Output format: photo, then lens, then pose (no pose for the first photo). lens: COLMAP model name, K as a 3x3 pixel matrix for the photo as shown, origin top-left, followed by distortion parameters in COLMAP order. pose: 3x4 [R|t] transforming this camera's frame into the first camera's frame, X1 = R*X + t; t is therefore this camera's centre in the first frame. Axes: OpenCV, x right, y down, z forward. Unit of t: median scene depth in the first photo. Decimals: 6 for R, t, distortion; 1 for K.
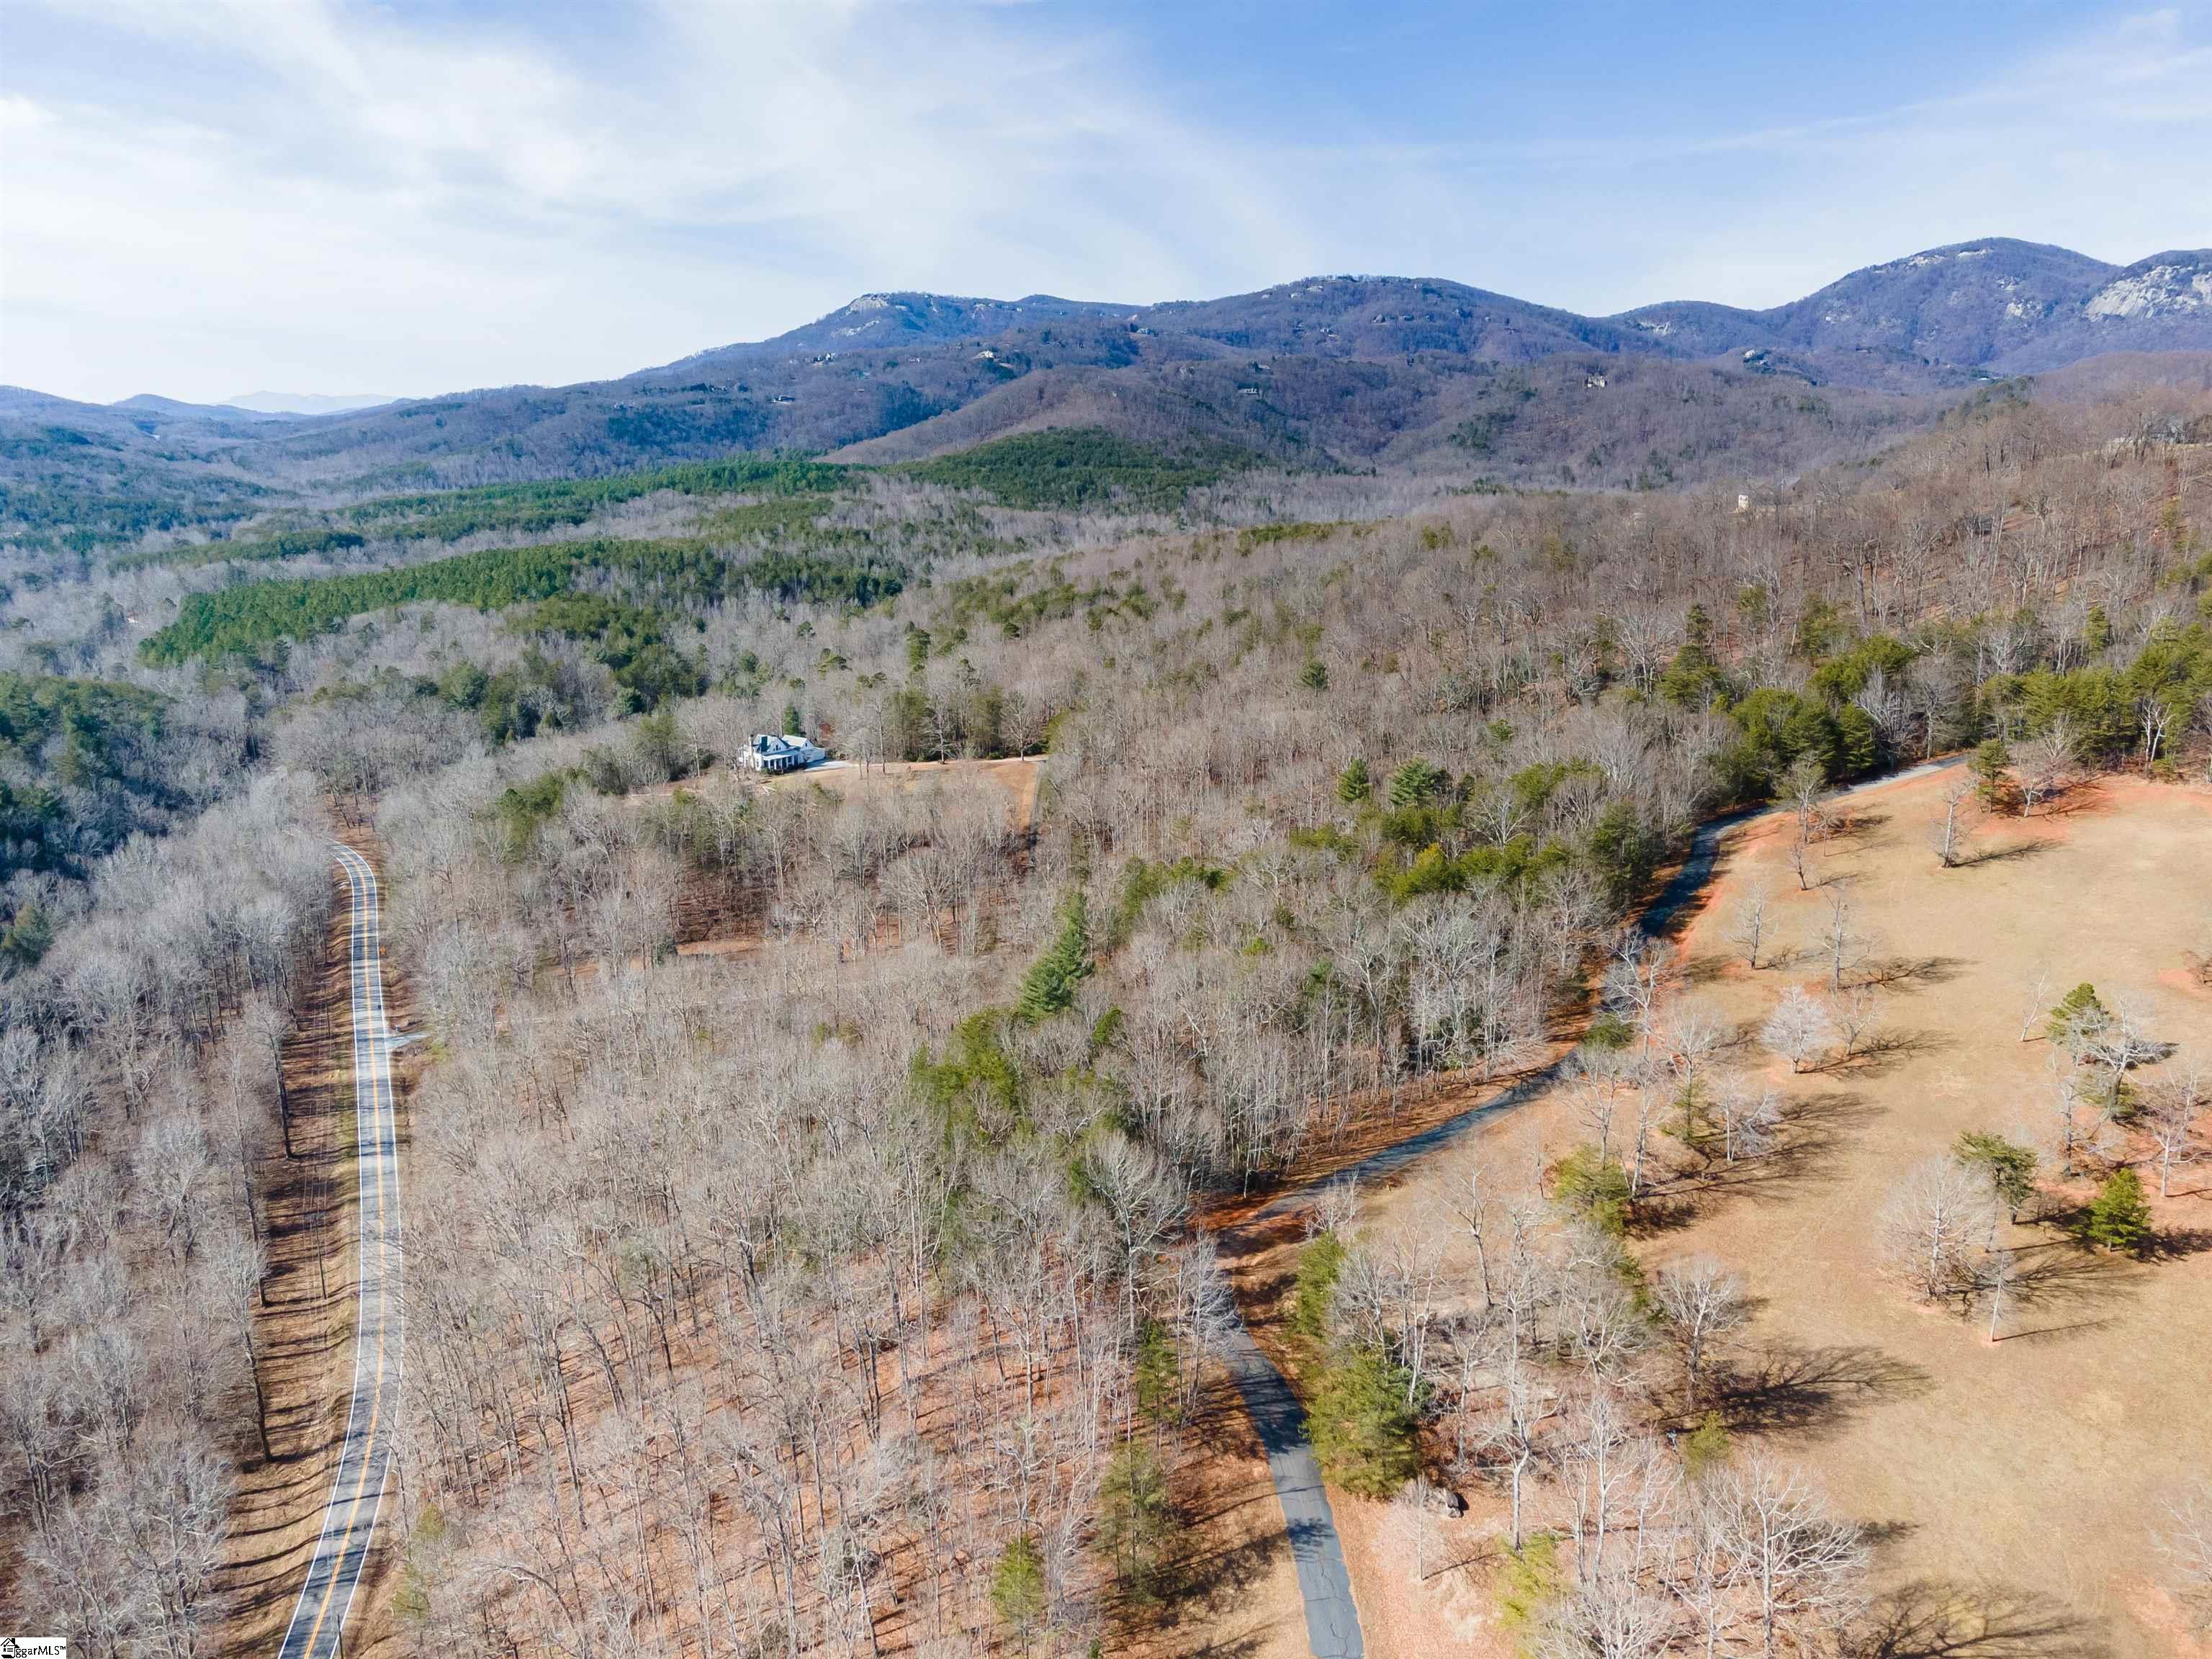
lens RADIAL K [[1588.9, 0, 1106.0], [0, 1588.9, 829.5], [0, 0, 1]] dist [0.093310, -0.059514]
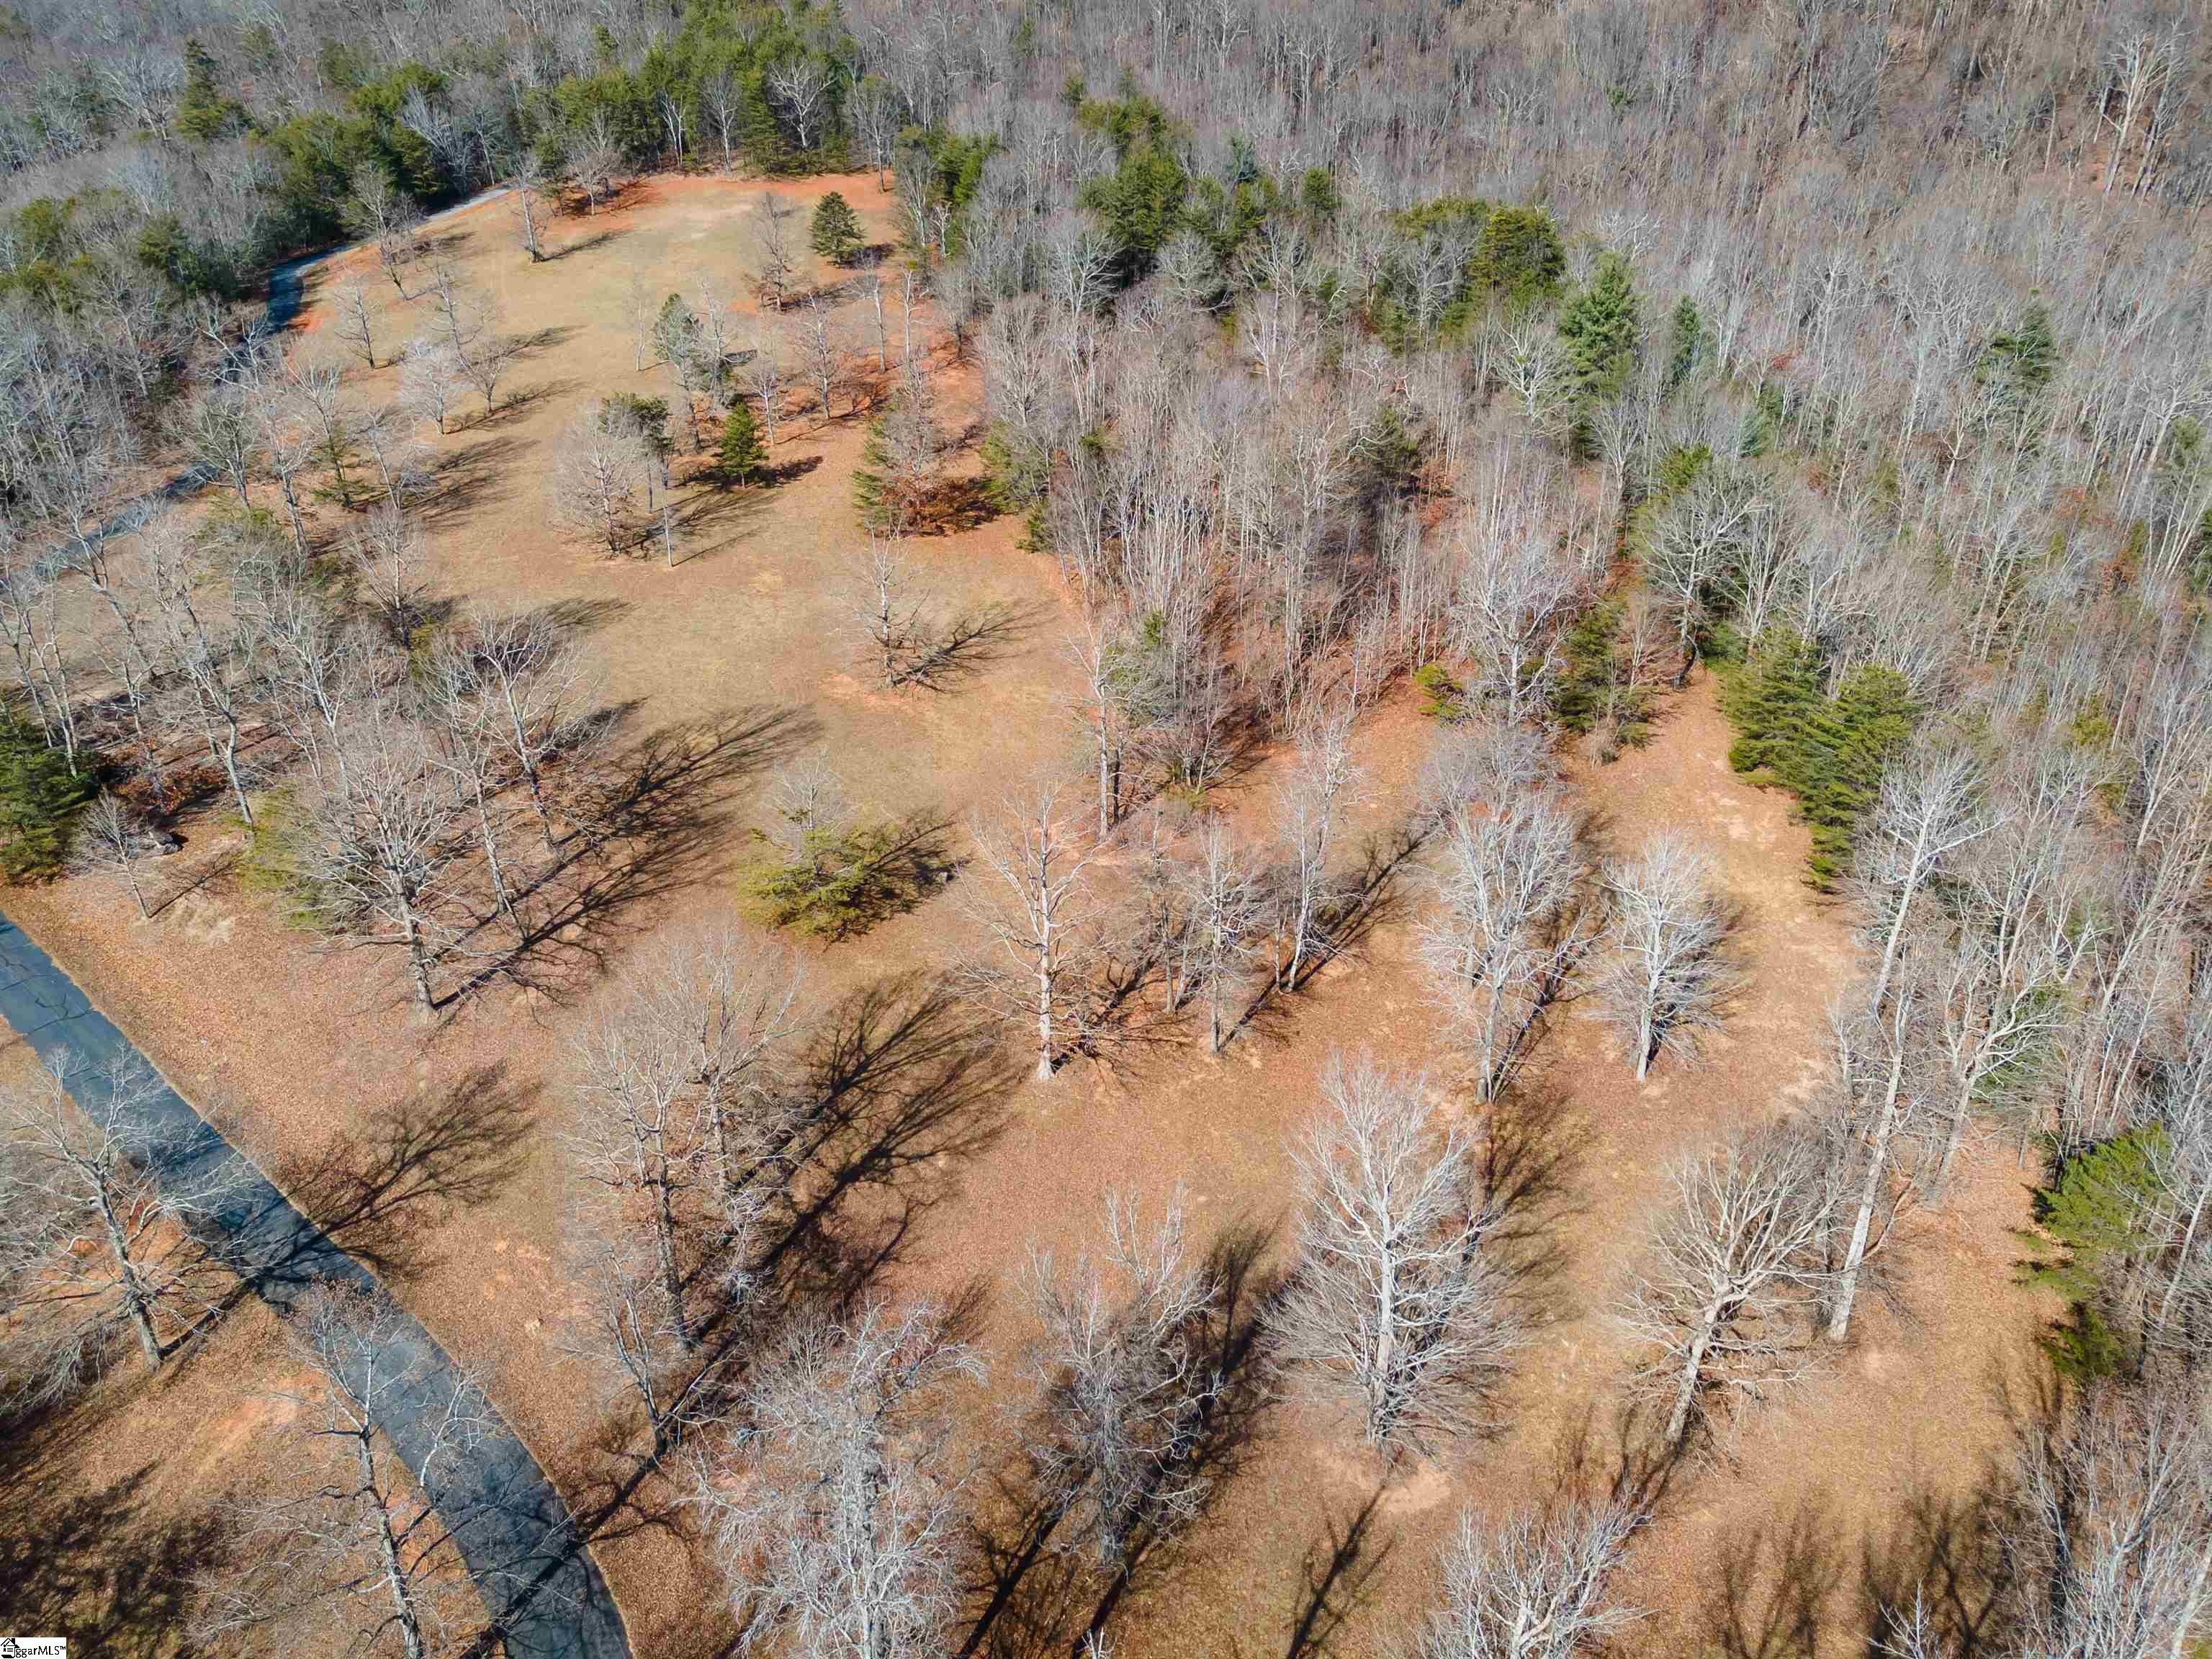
lens RADIAL K [[1564.5, 0, 1107.7], [0, 1564.5, 825.7], [0, 0, 1]] dist [0.047450, 0.003473]
pose [[0.681239, -0.316857, 0.659936, 0.003965], [0.174735, 0.945800, 0.273734, 0.137271], [-0.710902, -0.071164, 0.699681, 0.039742]]
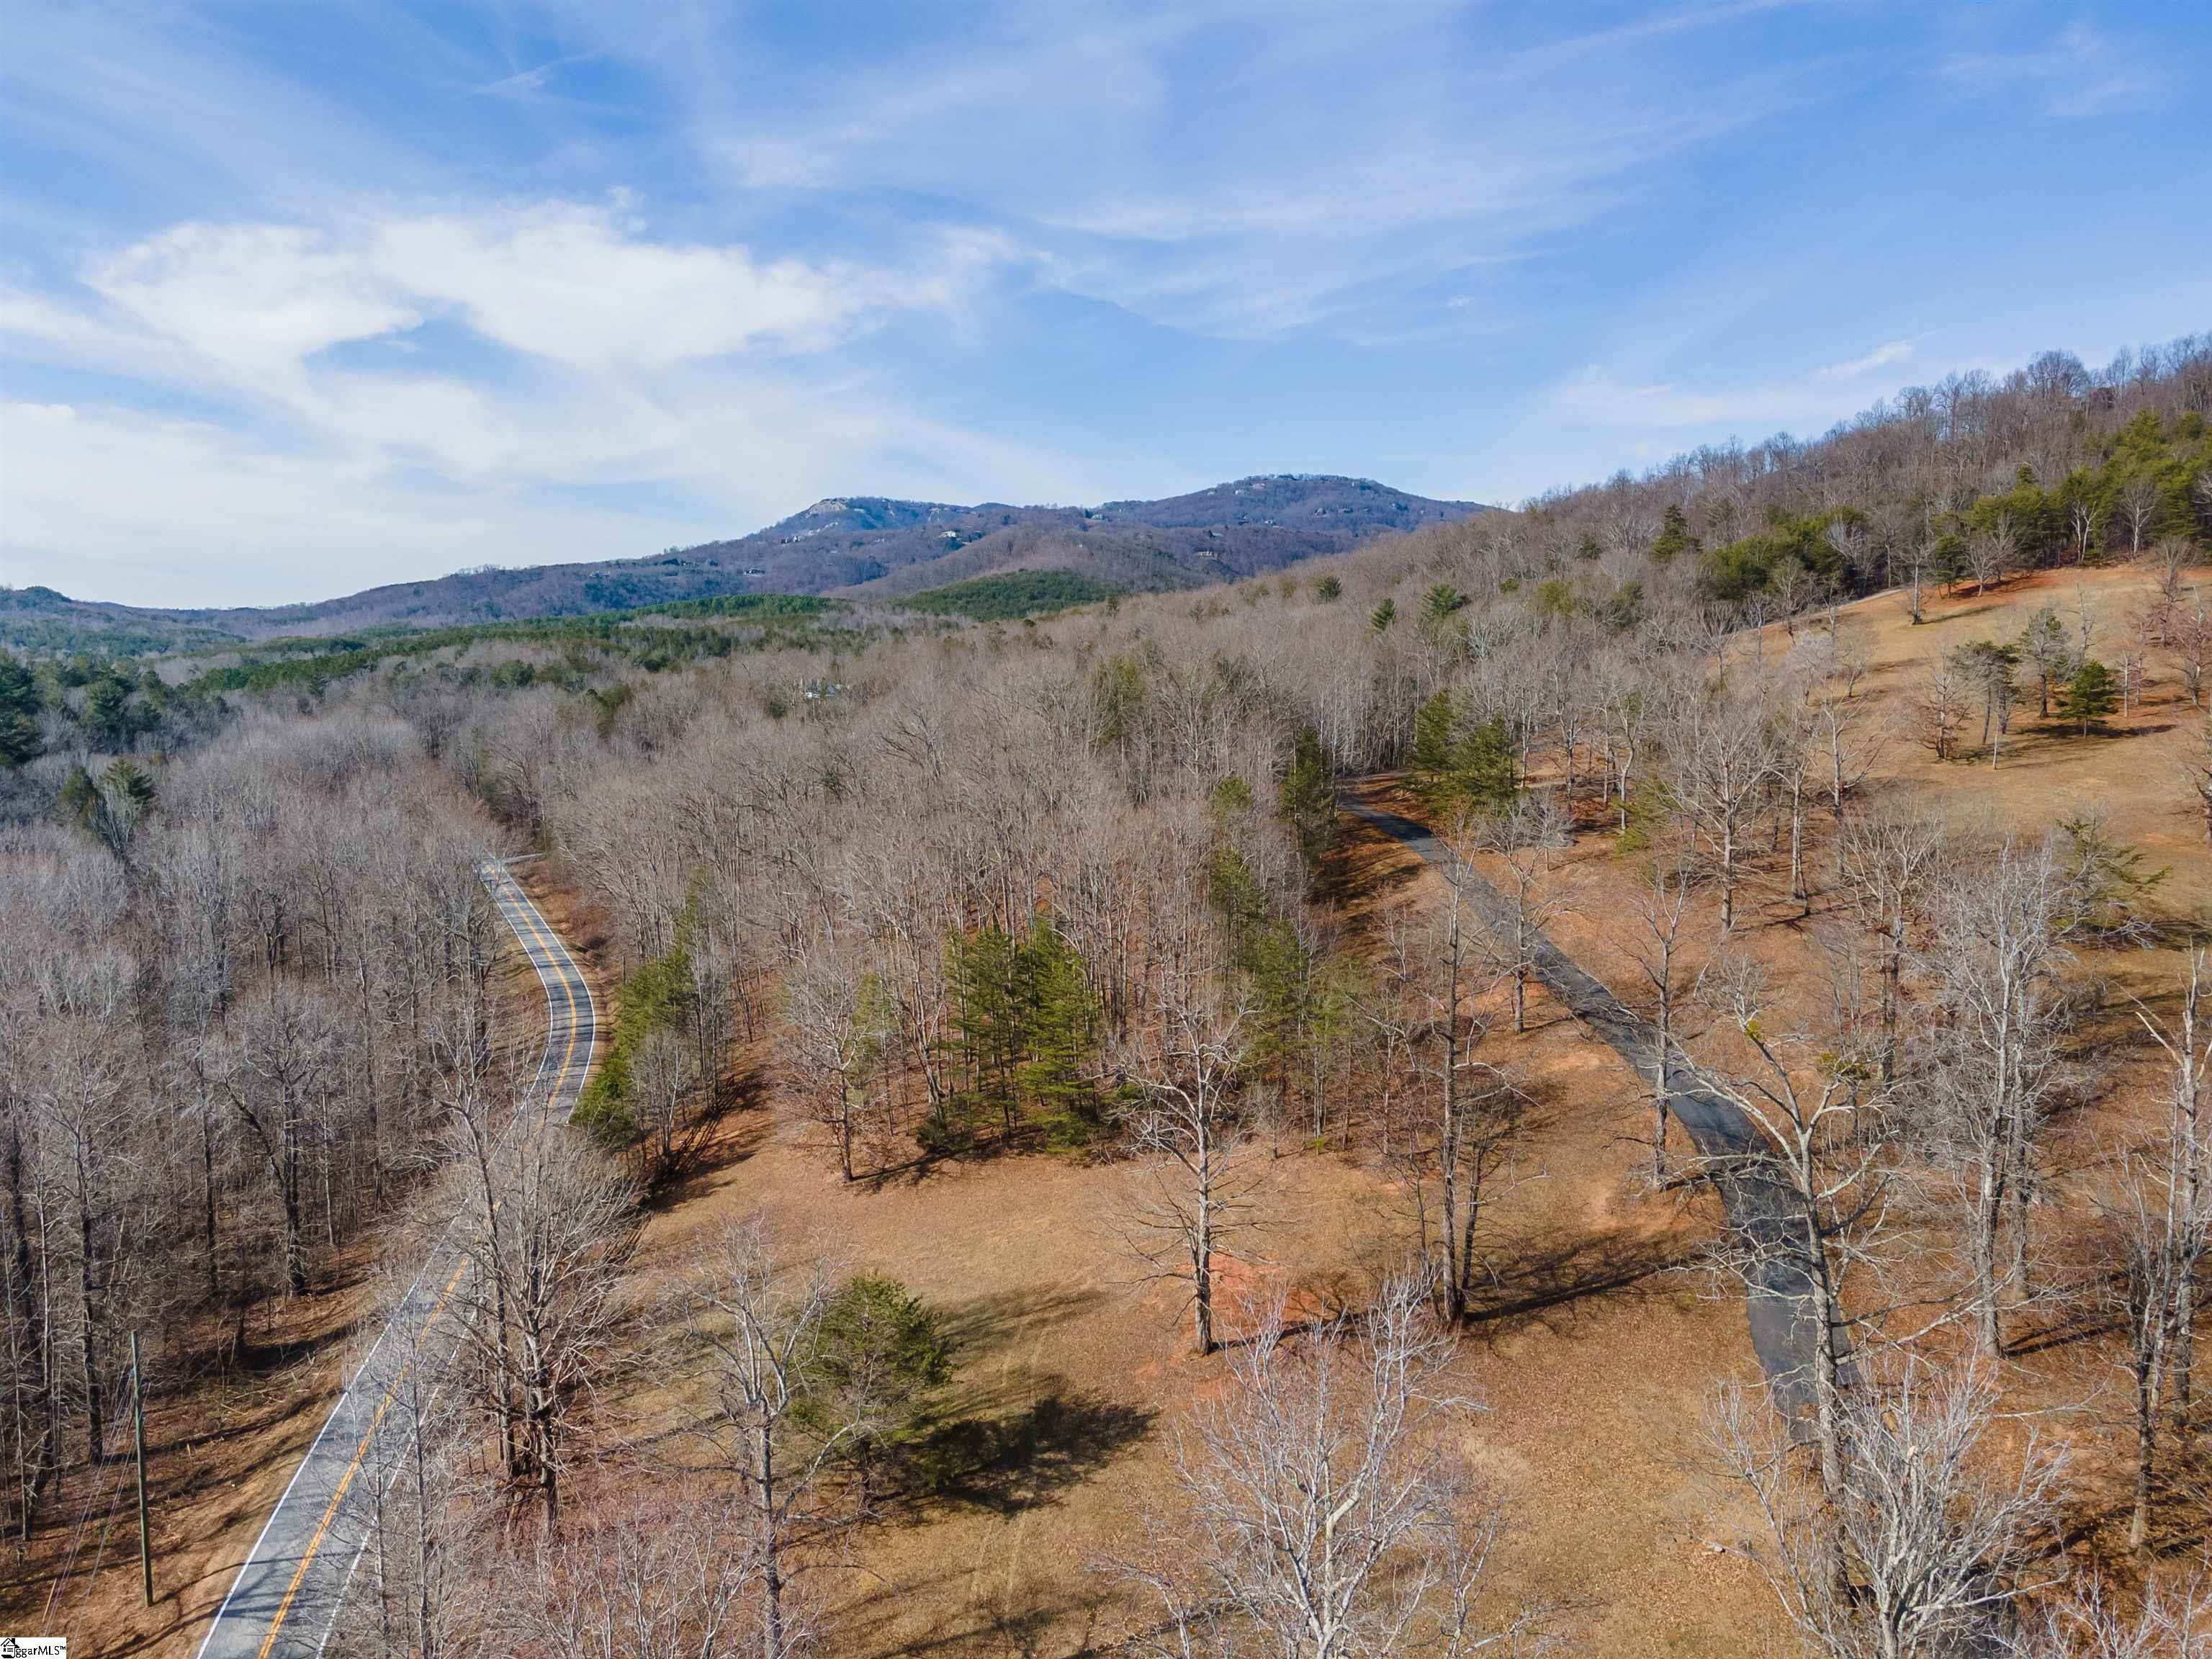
lens RADIAL K [[1595.9, 0, 1105.2], [0, 1595.9, 796.1], [0, 0, 1]] dist [0.073420, -0.024618]
pose [[0.999483, -0.008346, 0.031066, -0.082631], [0.012742, 0.989481, -0.144101, 0.281033], [-0.029536, 0.144422, 0.989075, -0.089614]]
